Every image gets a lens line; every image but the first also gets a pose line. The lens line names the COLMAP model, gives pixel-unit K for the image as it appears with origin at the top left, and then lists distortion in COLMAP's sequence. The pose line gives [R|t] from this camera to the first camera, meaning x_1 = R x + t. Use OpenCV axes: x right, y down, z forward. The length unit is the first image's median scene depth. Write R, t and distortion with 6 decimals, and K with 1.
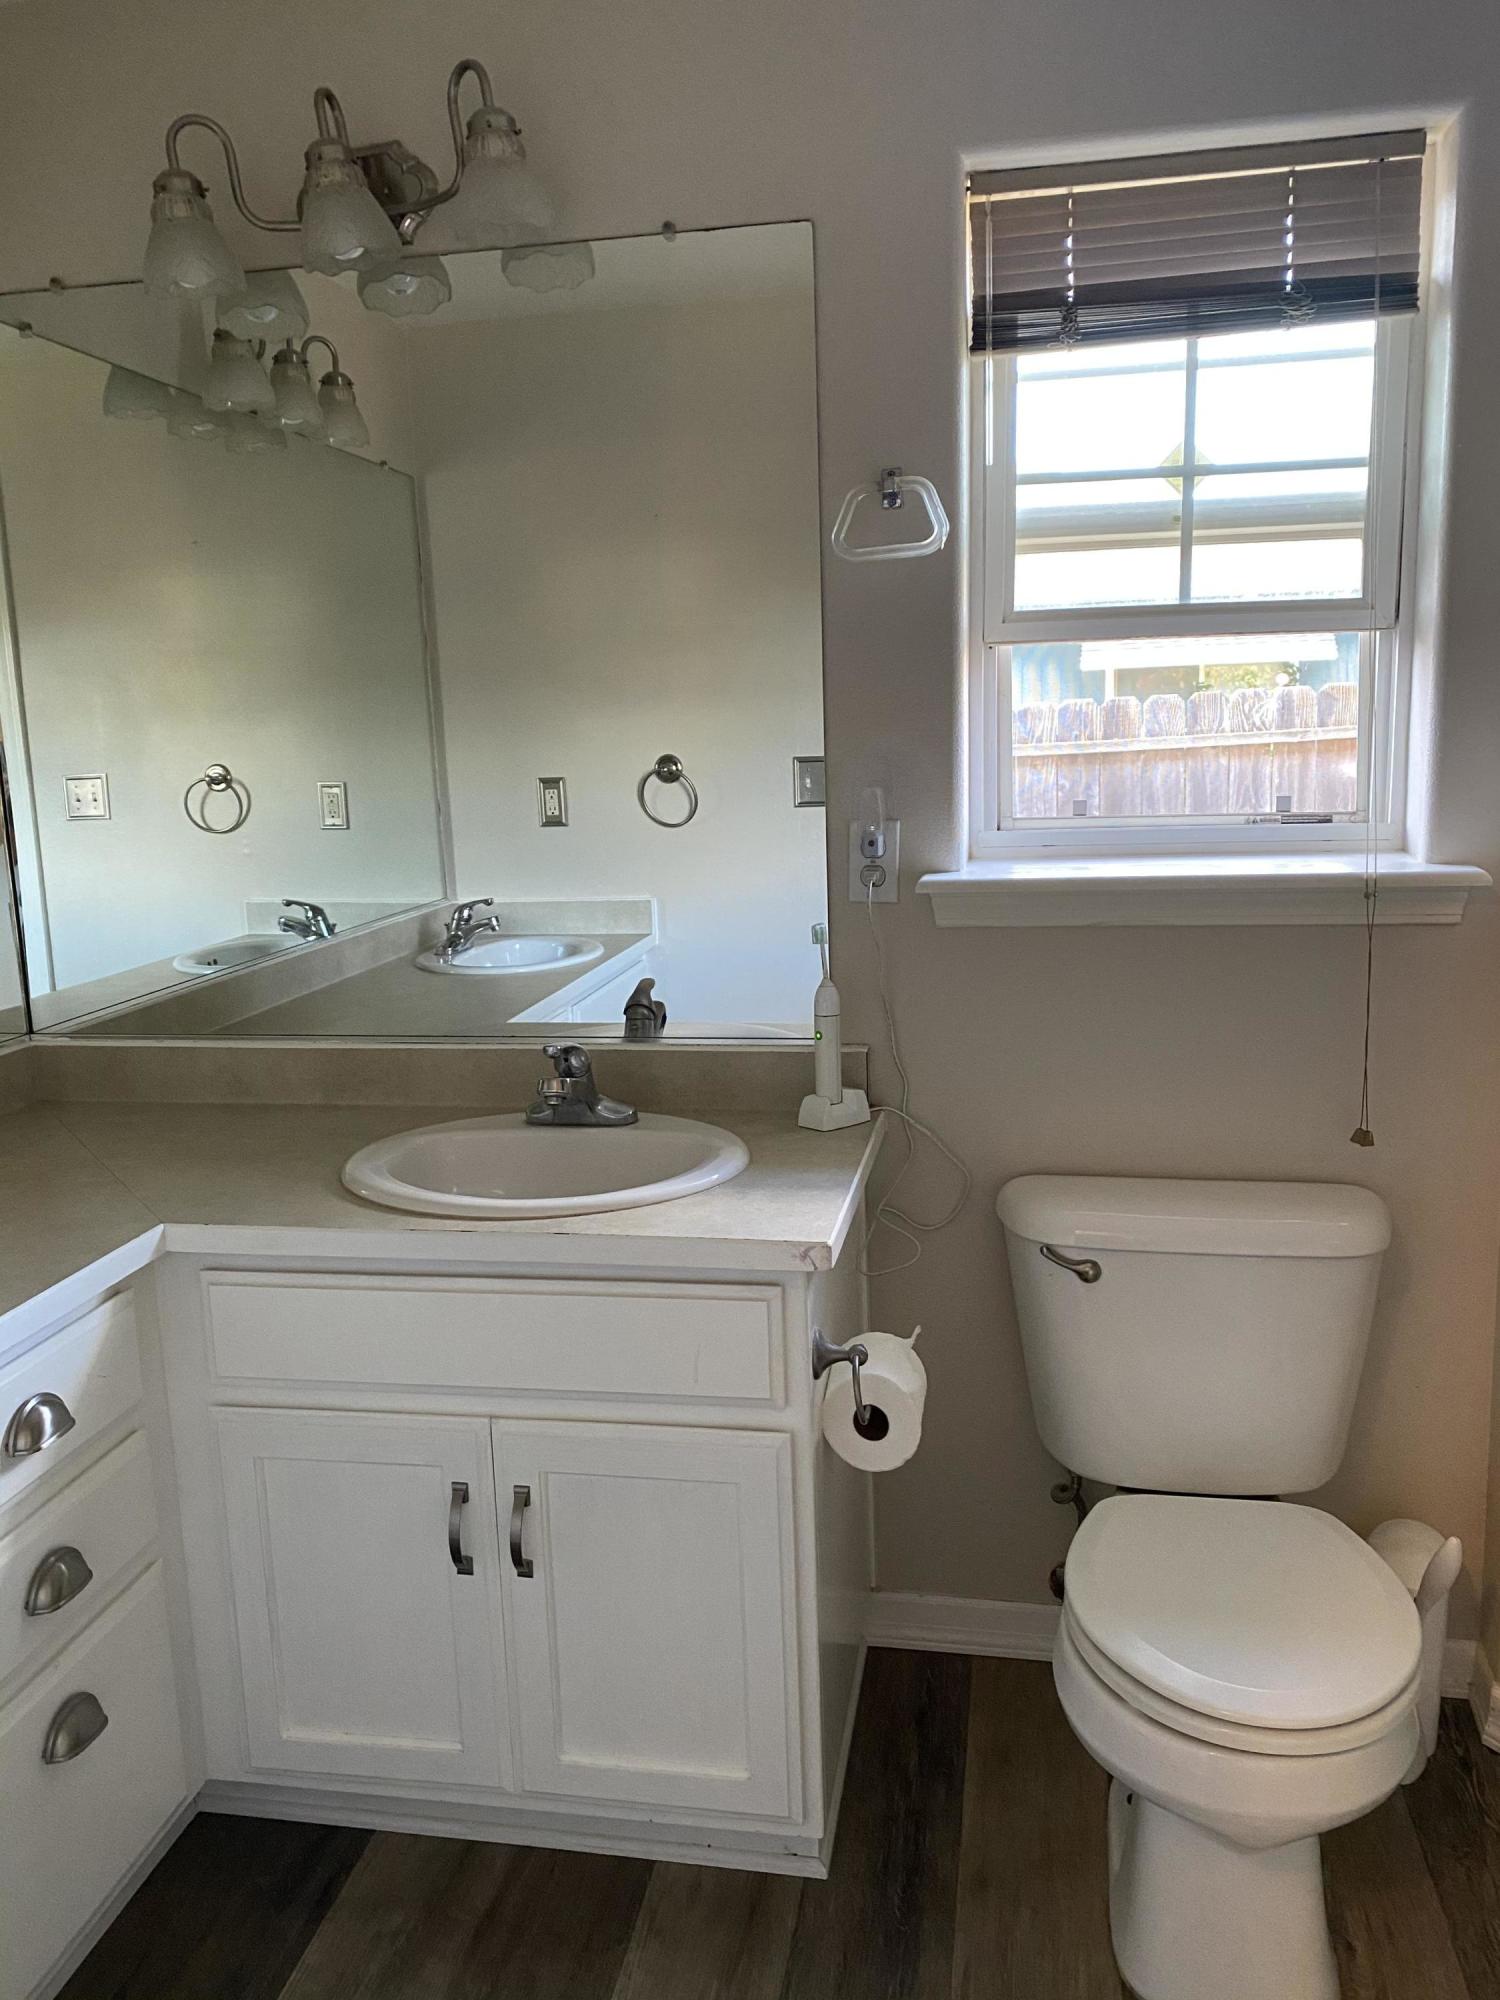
lens RADIAL K [[1514.8, 0, 749.2], [0, 1514.8, 998.9], [0, 0, 1]] dist [0.037314, -0.036873]
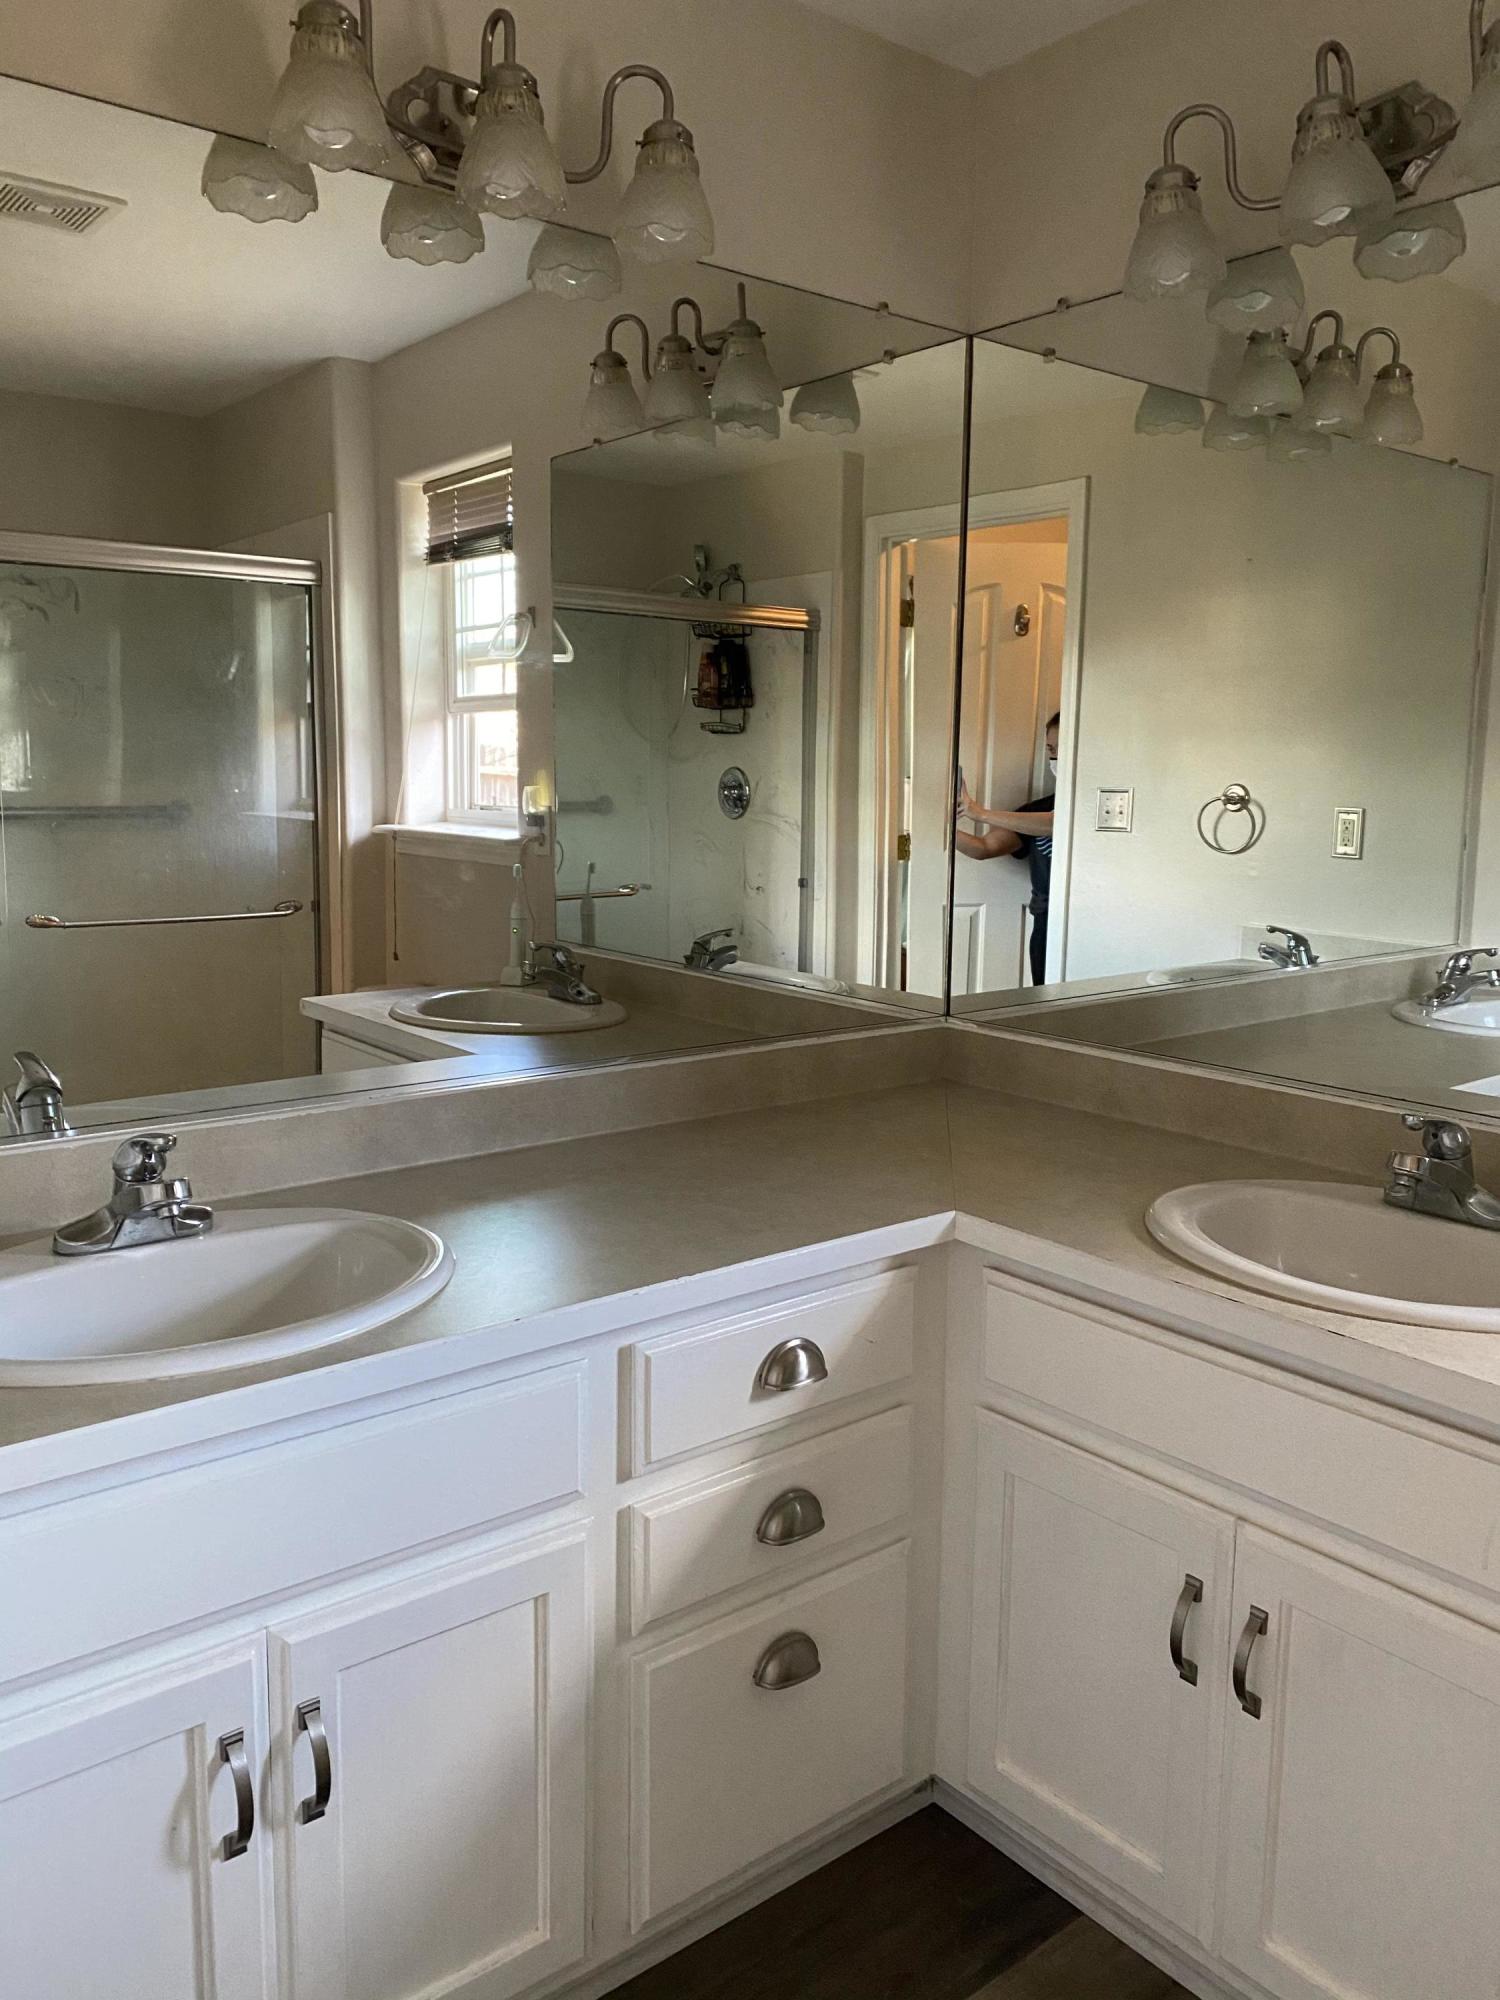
lens RADIAL K [[1514.8, 0, 760.7], [0, 1514.8, 987.6], [0, 0, 1]] dist [0.037314, -0.036873]
pose [[0.760463, 0.135458, -0.635097, 0.117748], [-0.153802, 0.987746, 0.026512, -0.005276], [0.630905, 0.077518, 0.771978, 0.113022]]
